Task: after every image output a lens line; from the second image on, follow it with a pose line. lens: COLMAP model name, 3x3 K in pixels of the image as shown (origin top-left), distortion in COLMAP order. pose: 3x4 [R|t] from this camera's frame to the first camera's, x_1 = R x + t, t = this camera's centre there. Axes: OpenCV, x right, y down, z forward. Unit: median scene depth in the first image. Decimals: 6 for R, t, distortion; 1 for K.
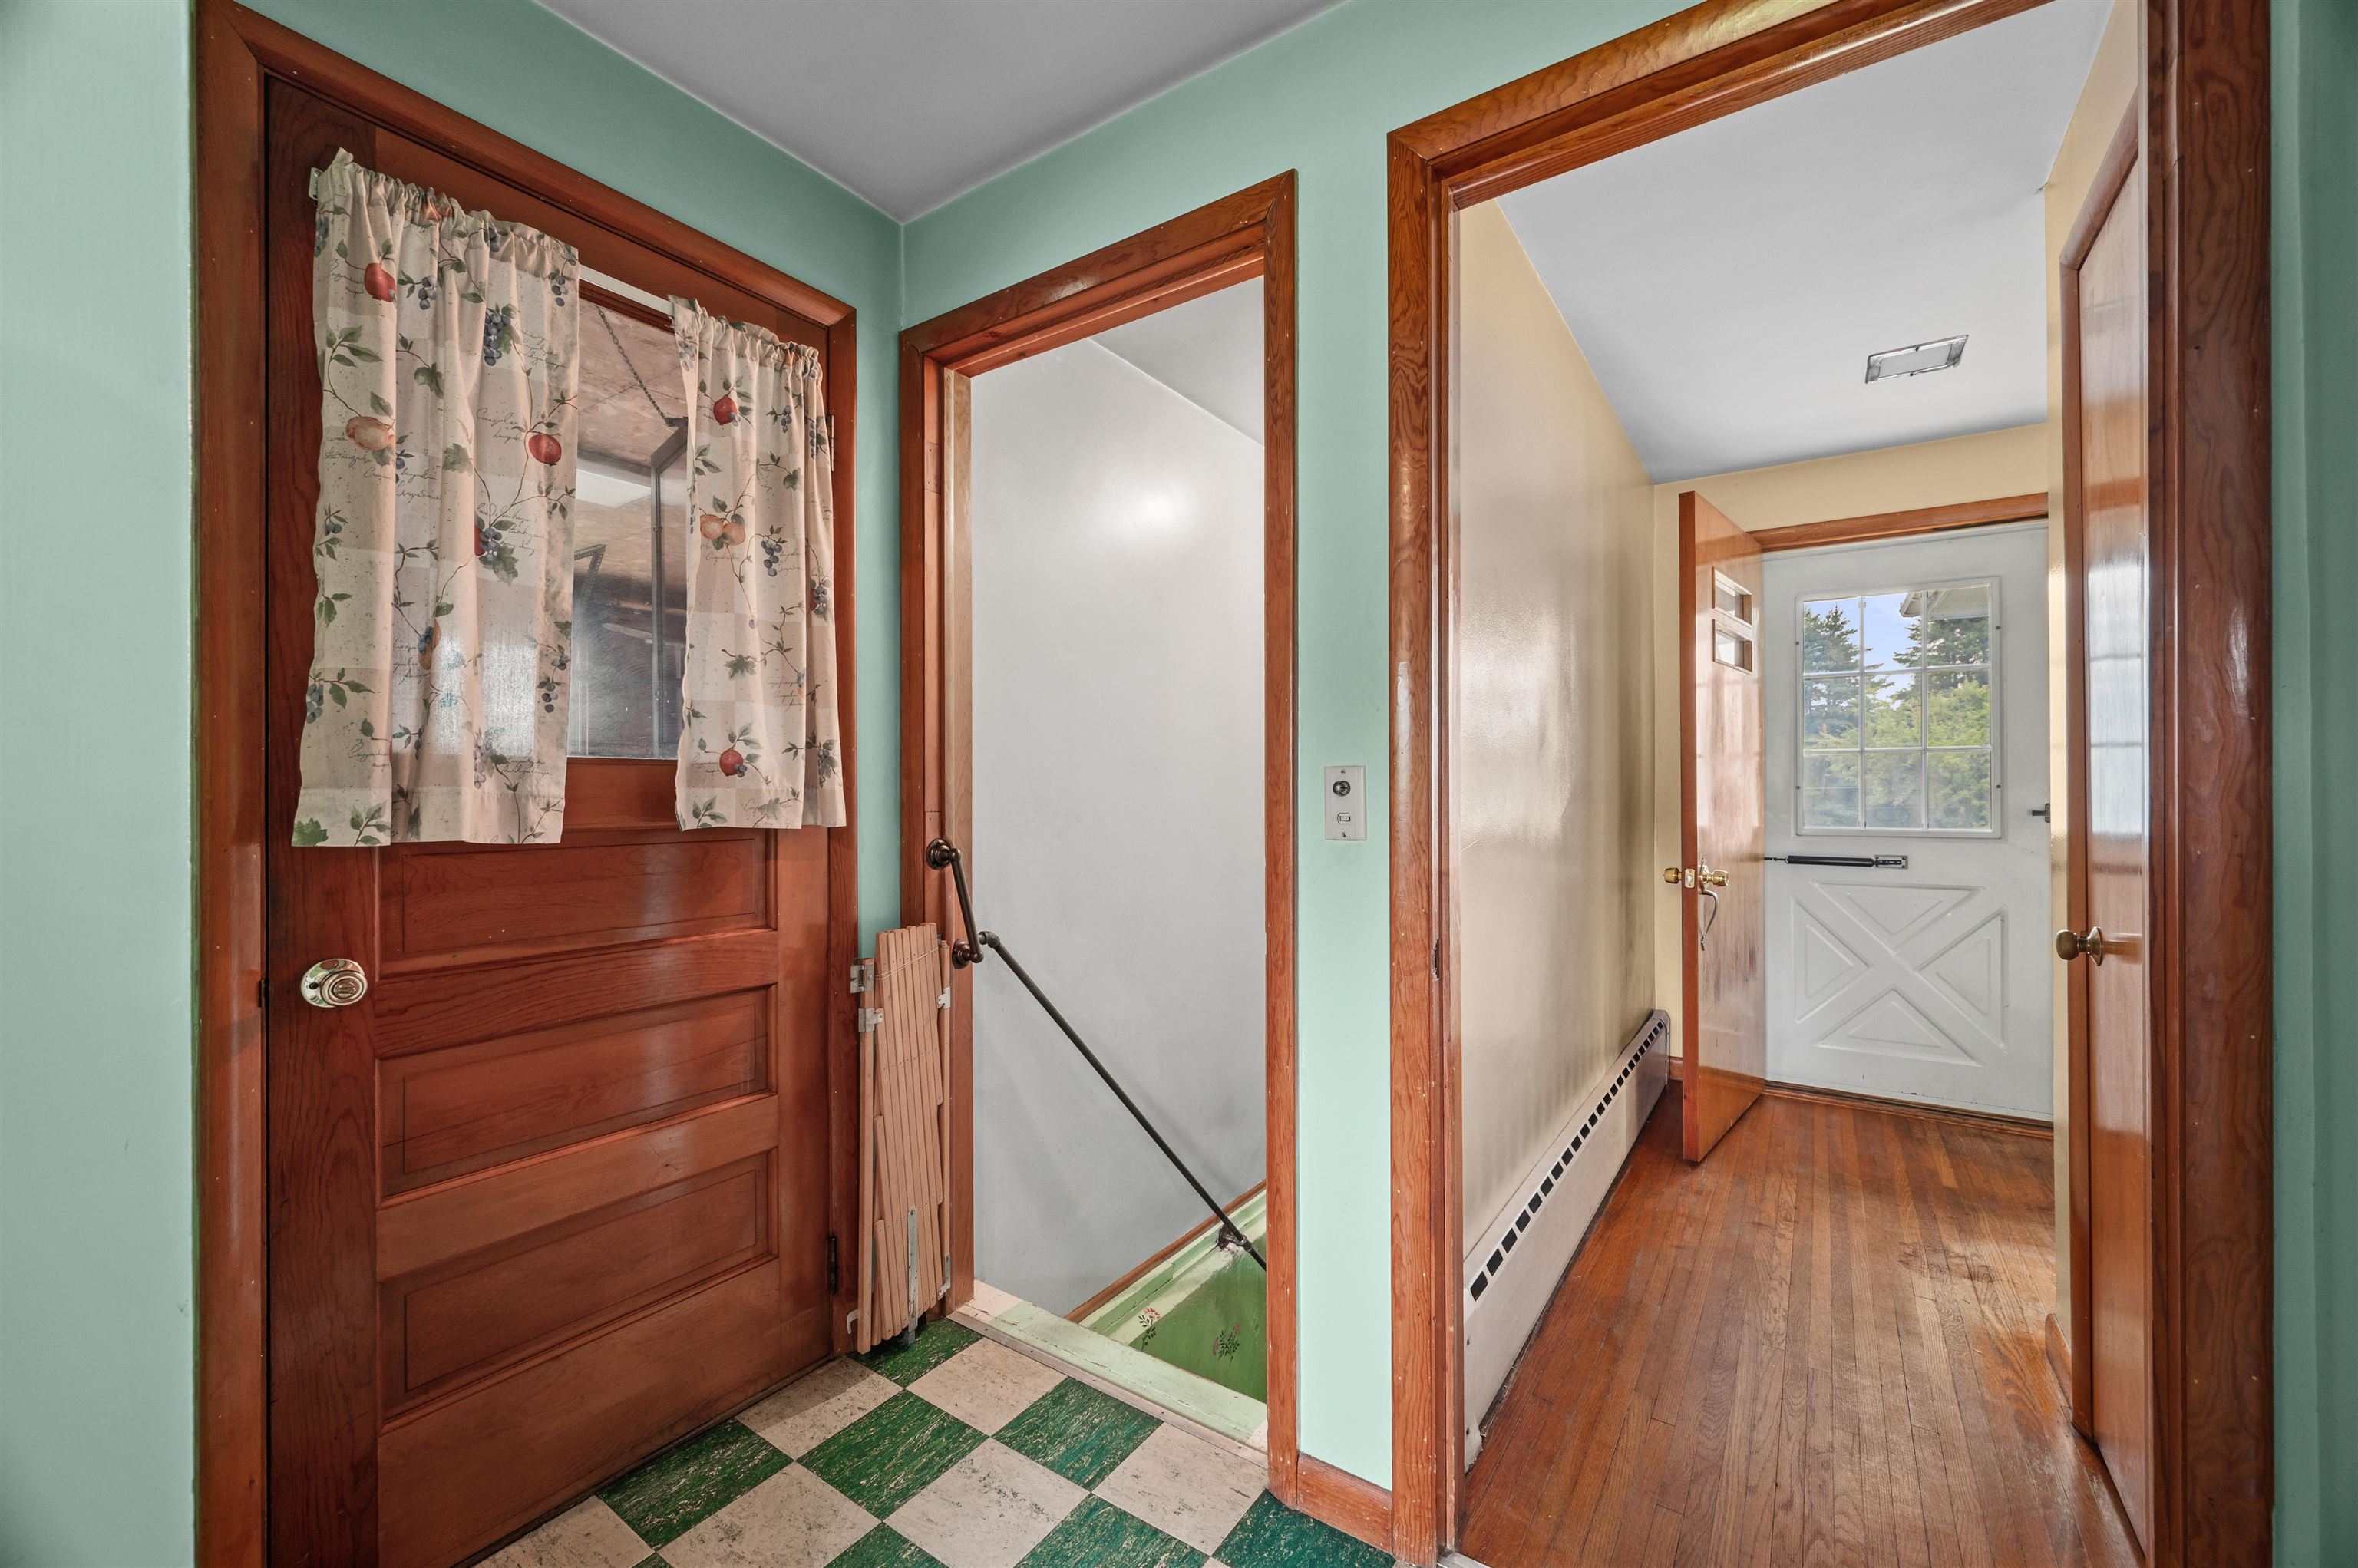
lens RADIAL K [[925.3, 0, 1181.2], [0, 925.3, 785.9], [0, 0, 1]] dist [-0.002137, -0.000273]
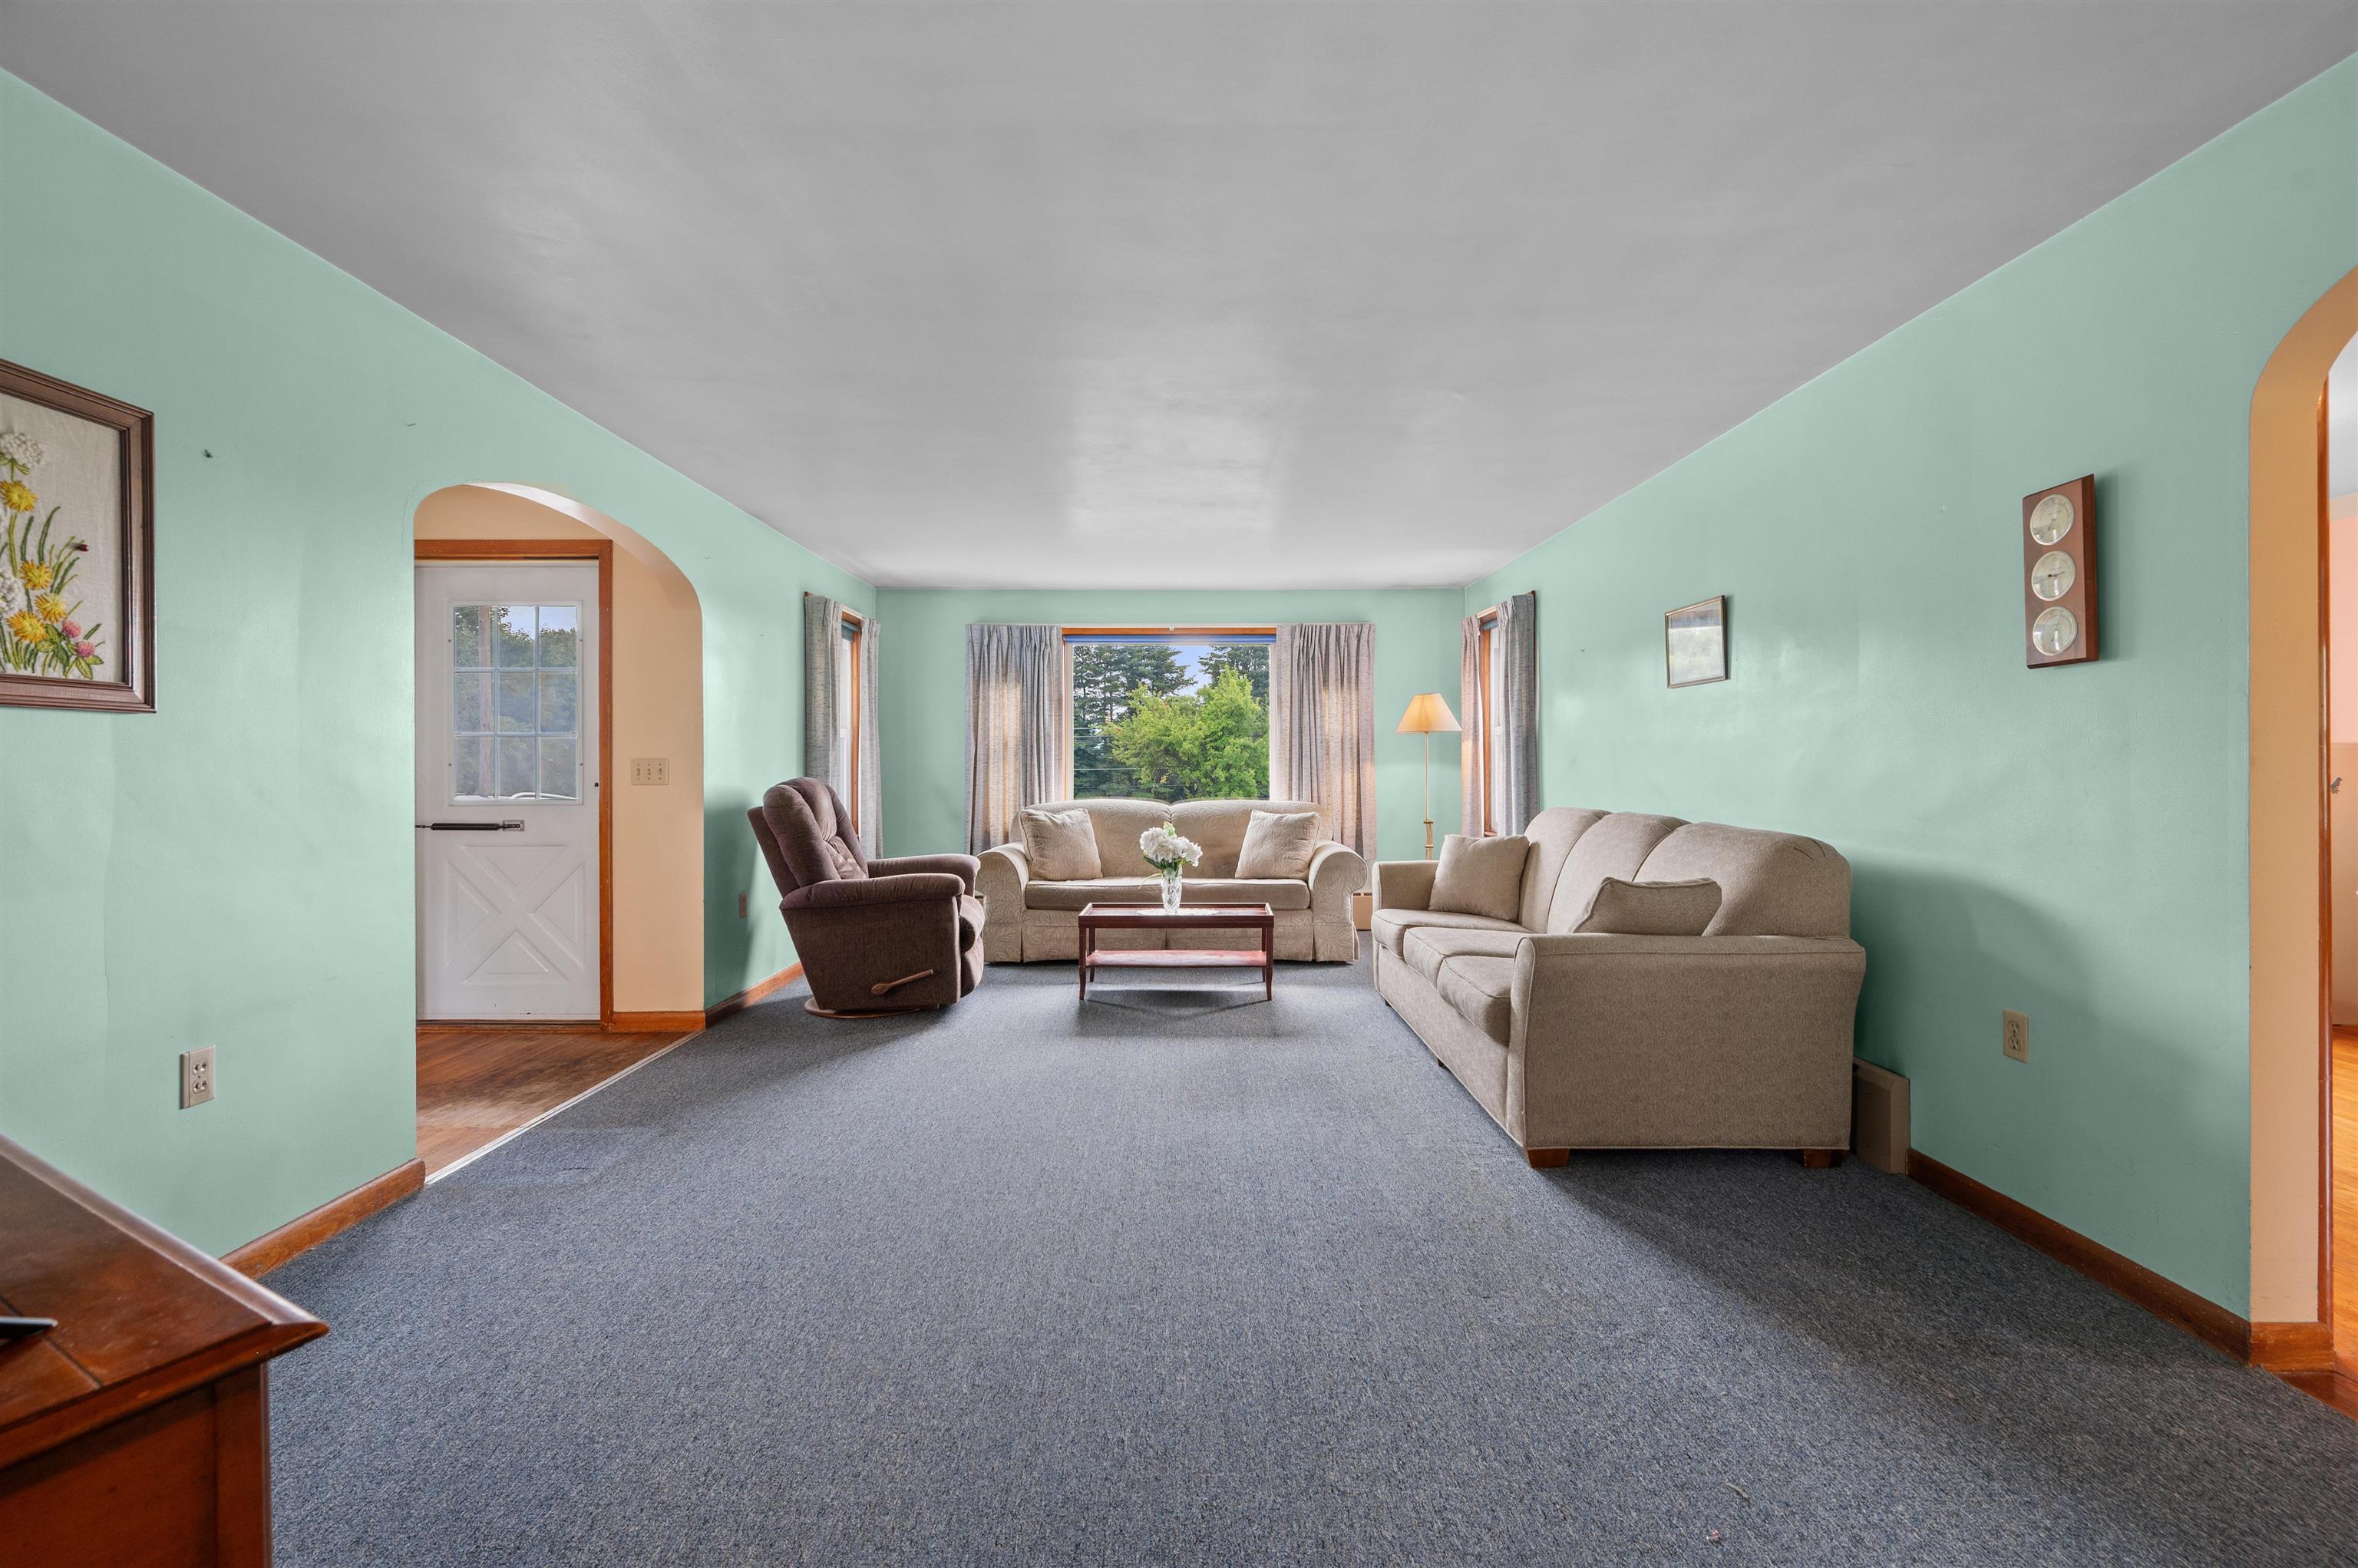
lens RADIAL K [[982.0, 0, 1183.6], [0, 982.0, 763.4], [0, 0, 1]] dist [-0.002363, 0.000241]
pose [[0.819027, 0.003935, 0.573742, 1.525359], [-0.001953, 0.999990, -0.004070, 0.008177], [-0.573752, 0.002213, 0.819026, -1.141182]]
